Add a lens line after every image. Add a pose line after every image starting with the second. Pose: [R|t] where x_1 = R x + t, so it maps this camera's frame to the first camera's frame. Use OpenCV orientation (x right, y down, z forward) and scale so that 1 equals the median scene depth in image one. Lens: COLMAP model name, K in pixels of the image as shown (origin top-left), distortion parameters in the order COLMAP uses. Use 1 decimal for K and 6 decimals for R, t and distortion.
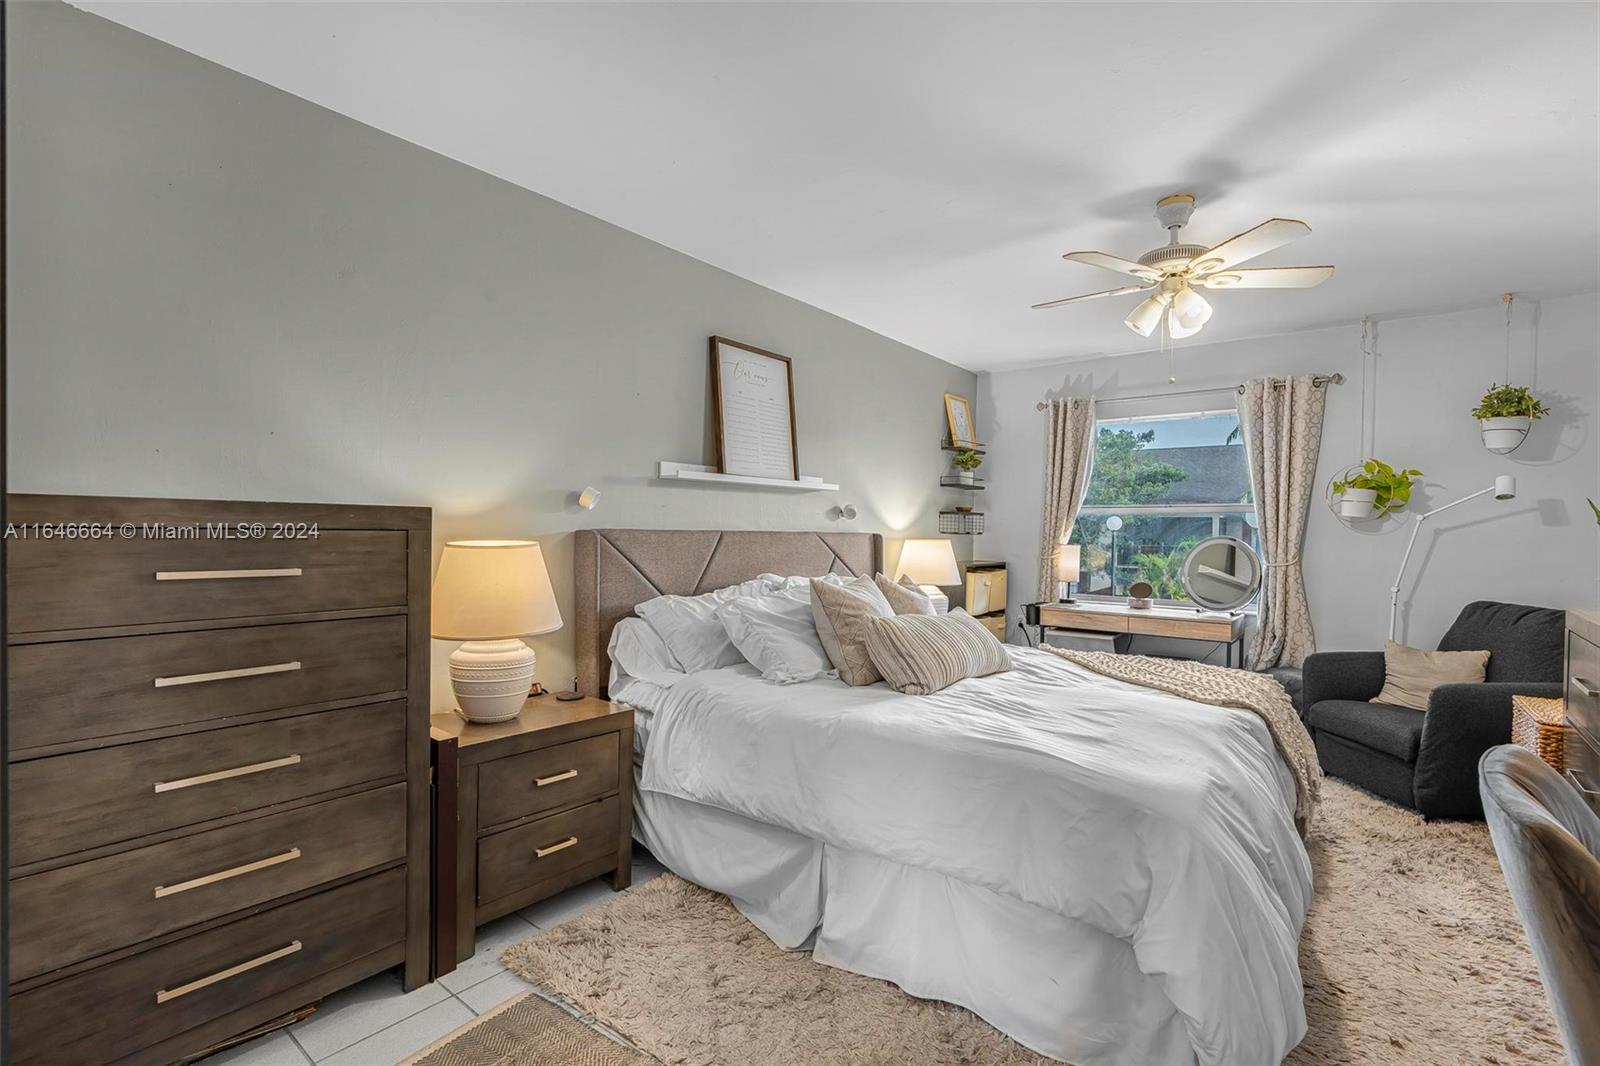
lens RADIAL K [[737.1, 0, 796.2], [0, 737.1, 537.7], [0, 0, 1]] dist [-0.011543, 0.003920]
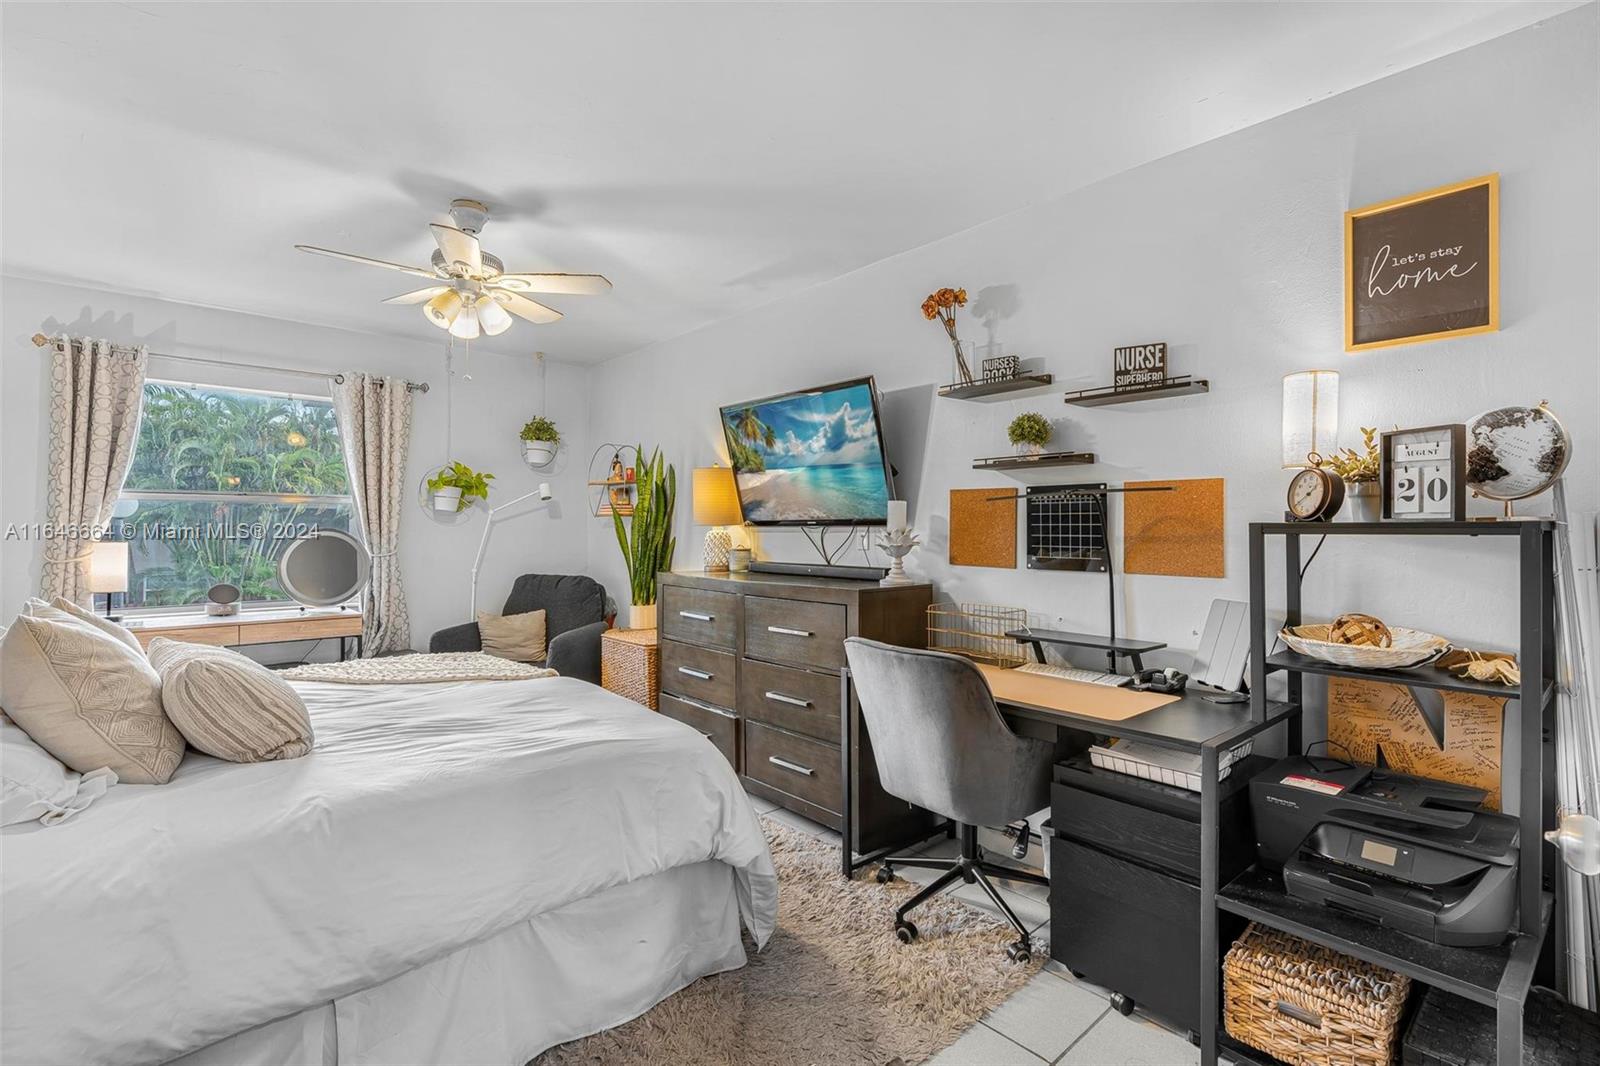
lens RADIAL K [[737.1, 0, 797.4], [0, 737.1, 525.8], [0, 0, 1]] dist [-0.011543, 0.003920]
pose [[0.152666, -0.006270, 0.988258, -0.418066], [0.006552, 0.999964, 0.005332, -0.009422], [-0.988256, 0.005661, 0.152701, 0.369043]]
